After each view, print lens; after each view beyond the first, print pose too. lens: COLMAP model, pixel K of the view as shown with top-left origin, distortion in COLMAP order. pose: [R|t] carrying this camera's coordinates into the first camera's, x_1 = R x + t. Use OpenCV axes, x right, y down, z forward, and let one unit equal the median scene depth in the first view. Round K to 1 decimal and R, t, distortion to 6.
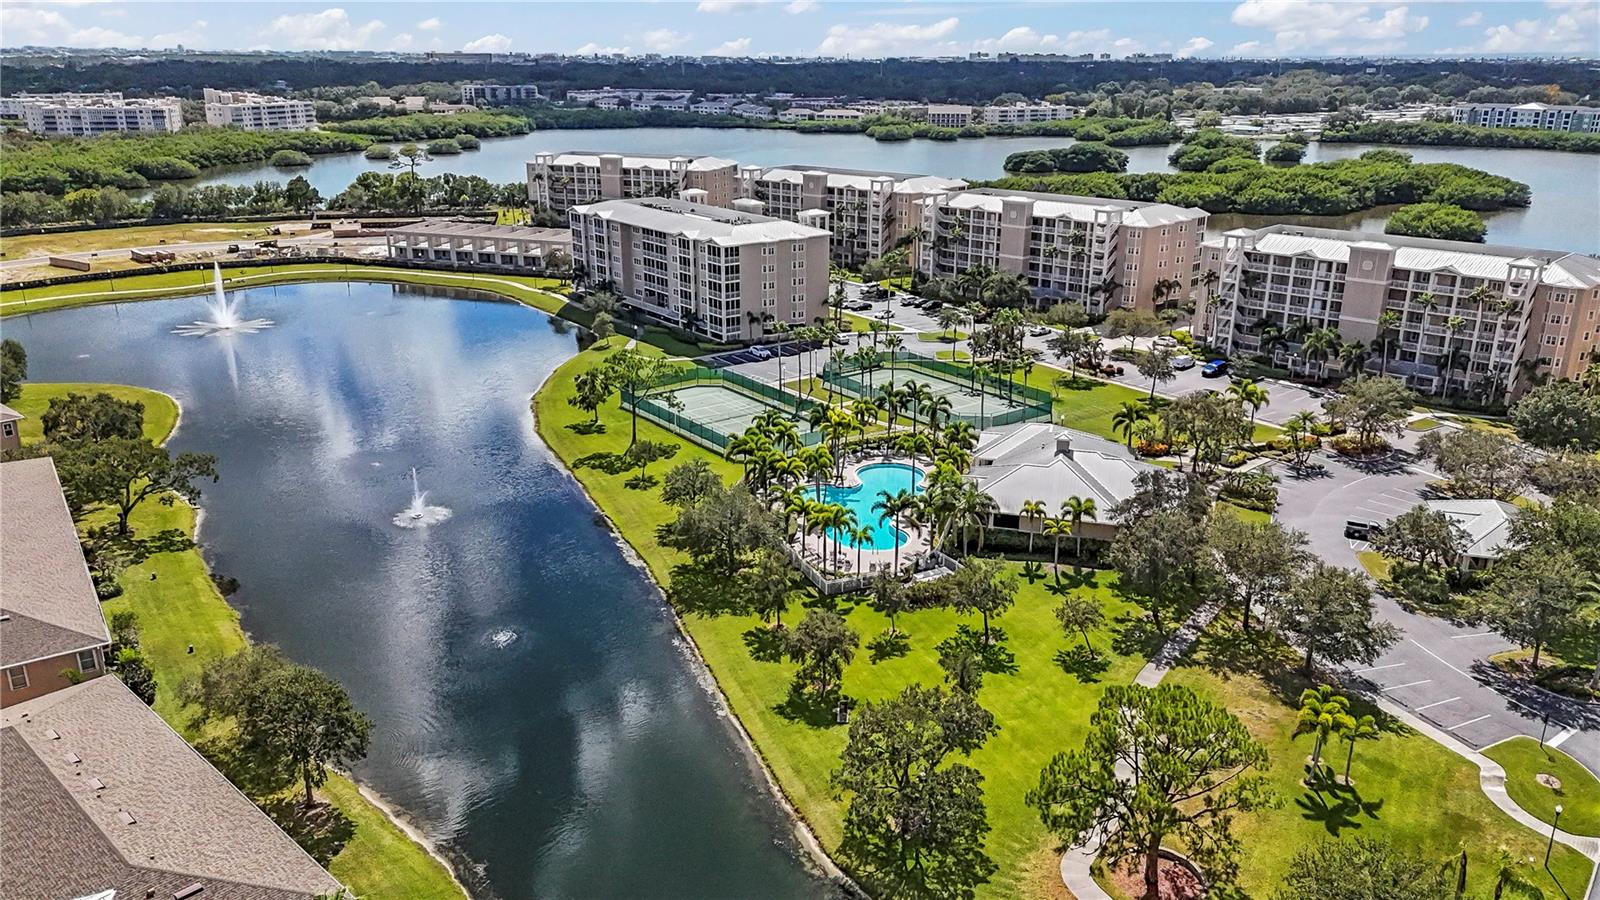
lens RADIAL K [[1172.2, 0, 802.7], [0, 1172.2, 459.7], [0, 0, 1]] dist [0.075295, -0.088339]
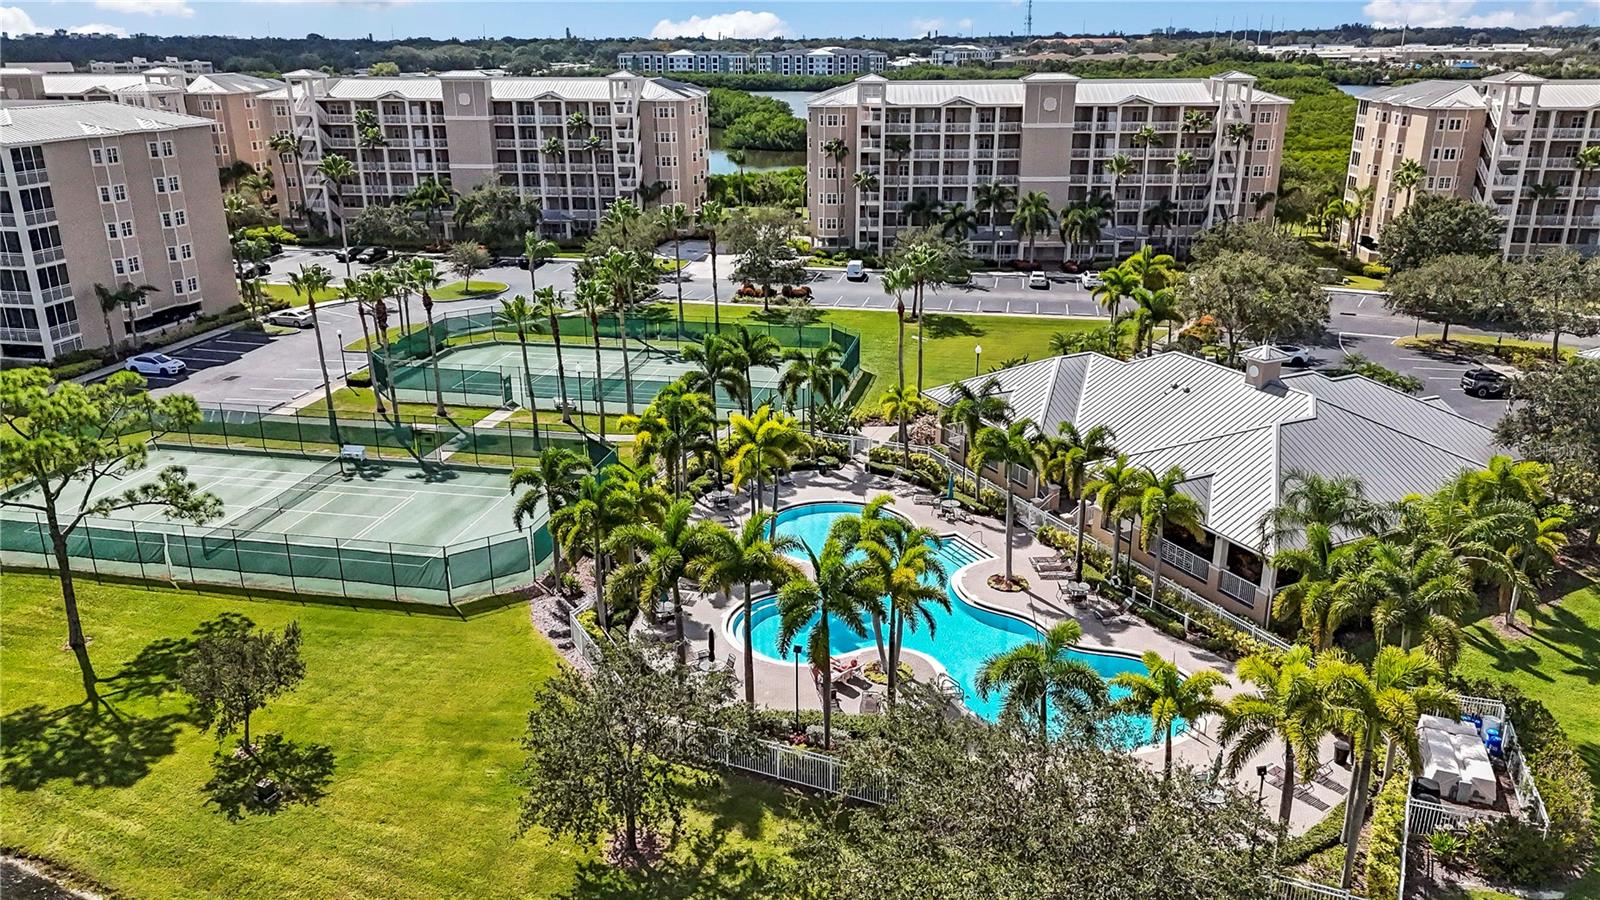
lens RADIAL K [[1172.2, 0, 802.7], [0, 1172.2, 459.7], [0, 0, 1]] dist [0.075295, -0.088339]
pose [[0.751319, -0.226472, 0.619864, -0.052899], [0.221709, 0.971300, 0.086144, -0.014206], [-0.621583, 0.072708, 0.779967, 0.171694]]
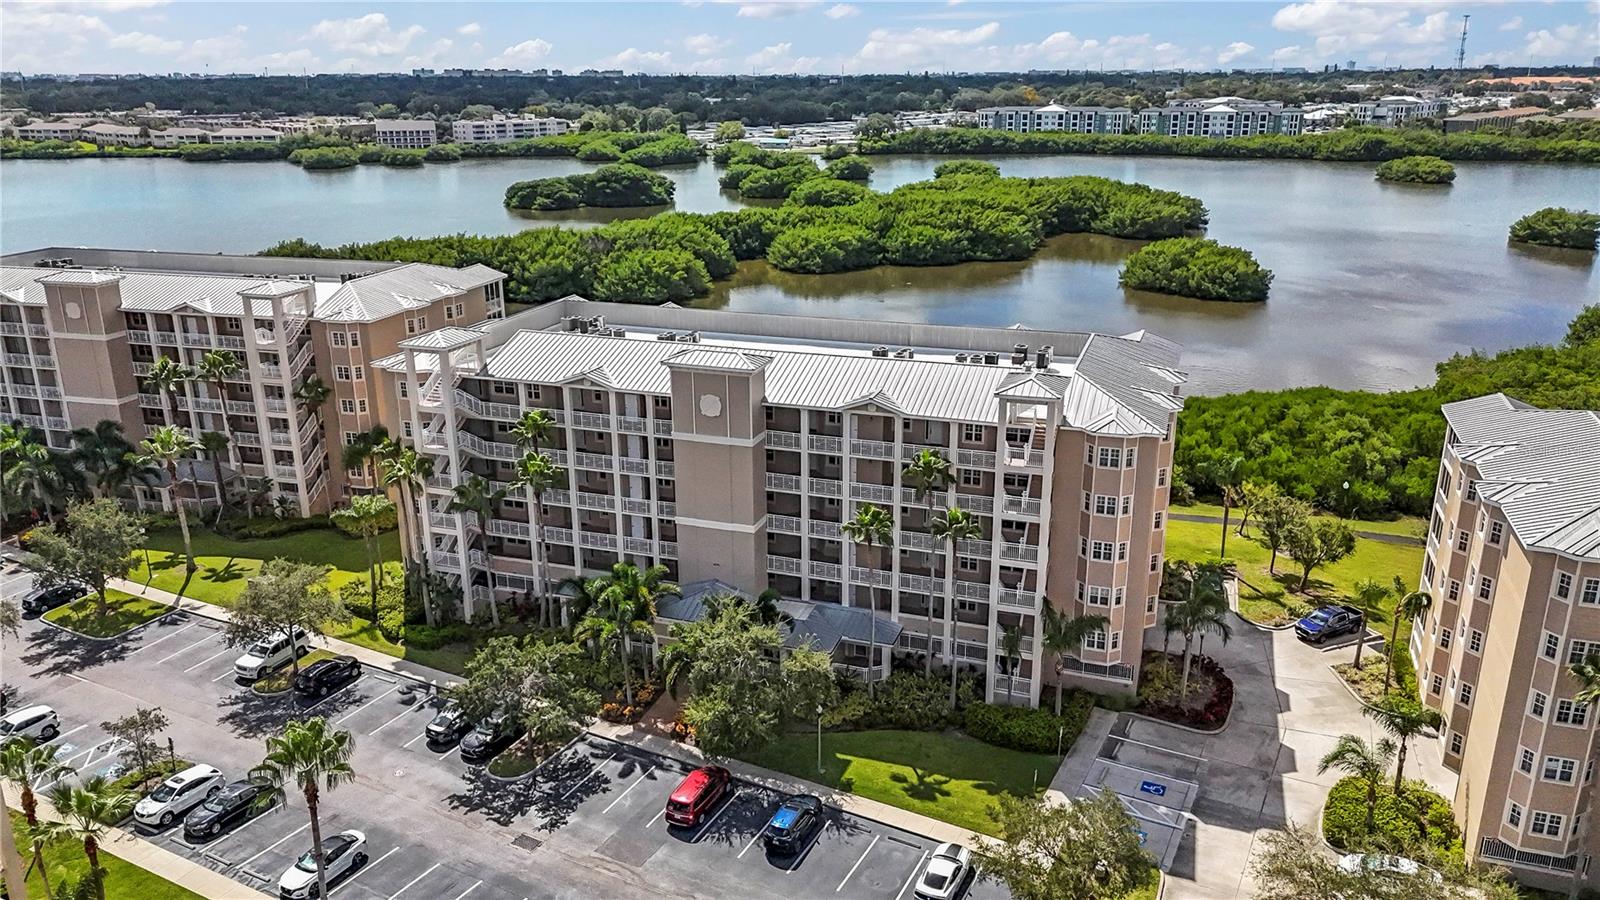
lens RADIAL K [[1172.2, 0, 802.7], [0, 1172.2, 459.7], [0, 0, 1]] dist [0.075295, -0.088339]
pose [[0.905991, -0.139604, 0.399613, 0.030443], [0.145465, 0.989237, 0.015796, -0.083099], [-0.397517, 0.043819, 0.916548, 0.296705]]
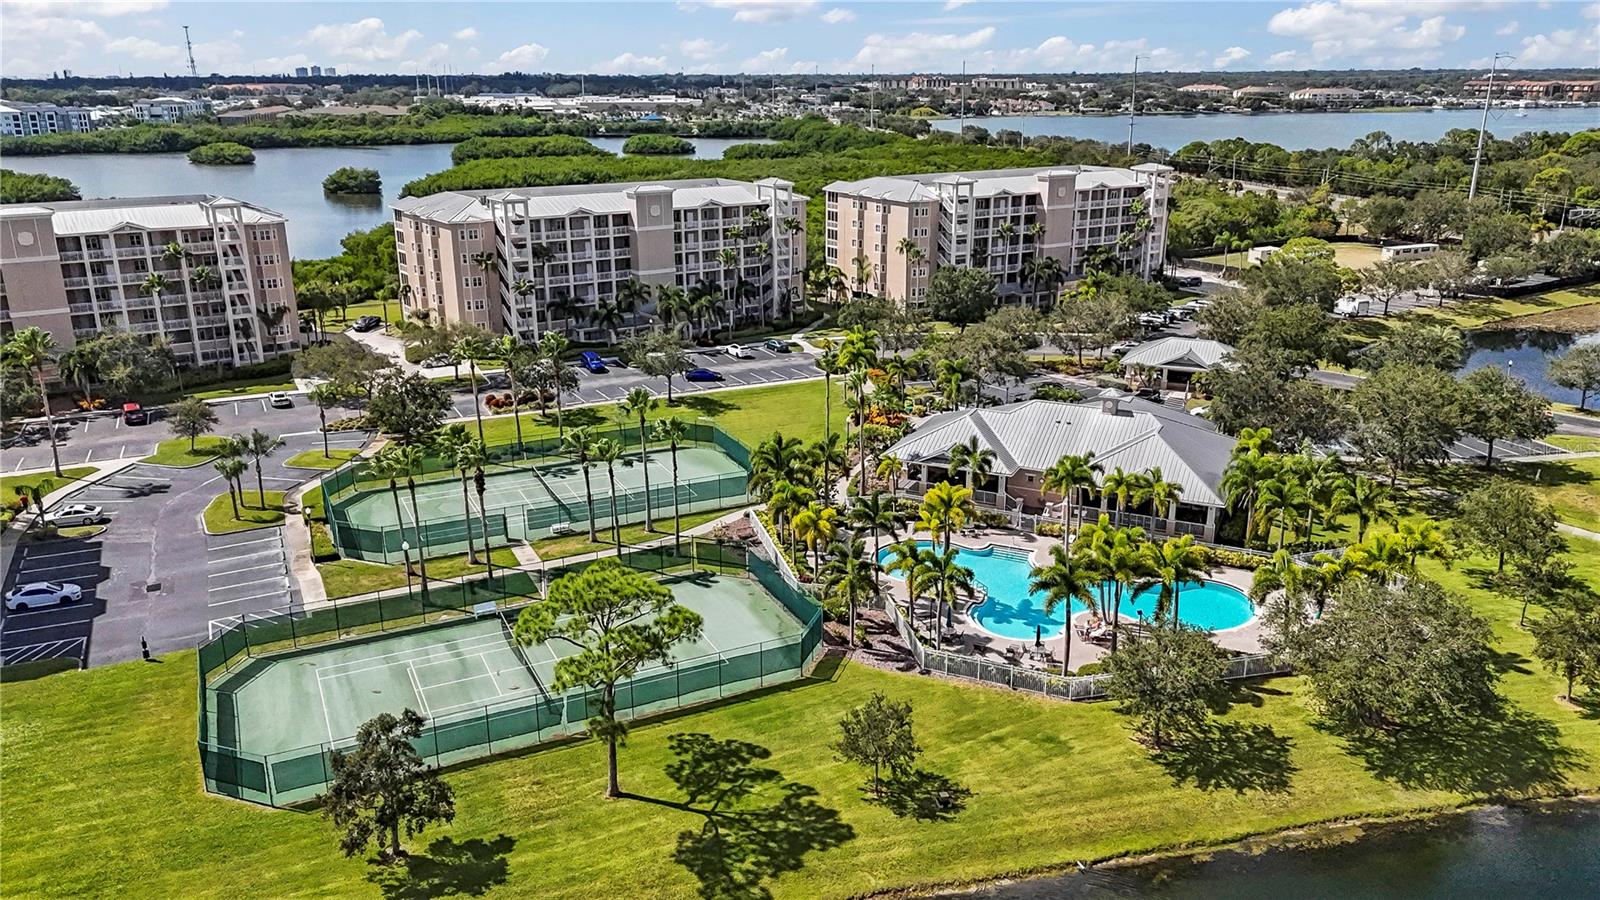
lens RADIAL K [[1172.2, 0, 802.7], [0, 1172.2, 459.7], [0, 0, 1]] dist [0.075295, -0.088339]
pose [[0.184580, -0.307598, 0.933442, -0.132346], [0.323442, 0.915867, 0.237849, -0.054357], [-0.928071, 0.258012, 0.268541, 0.228534]]
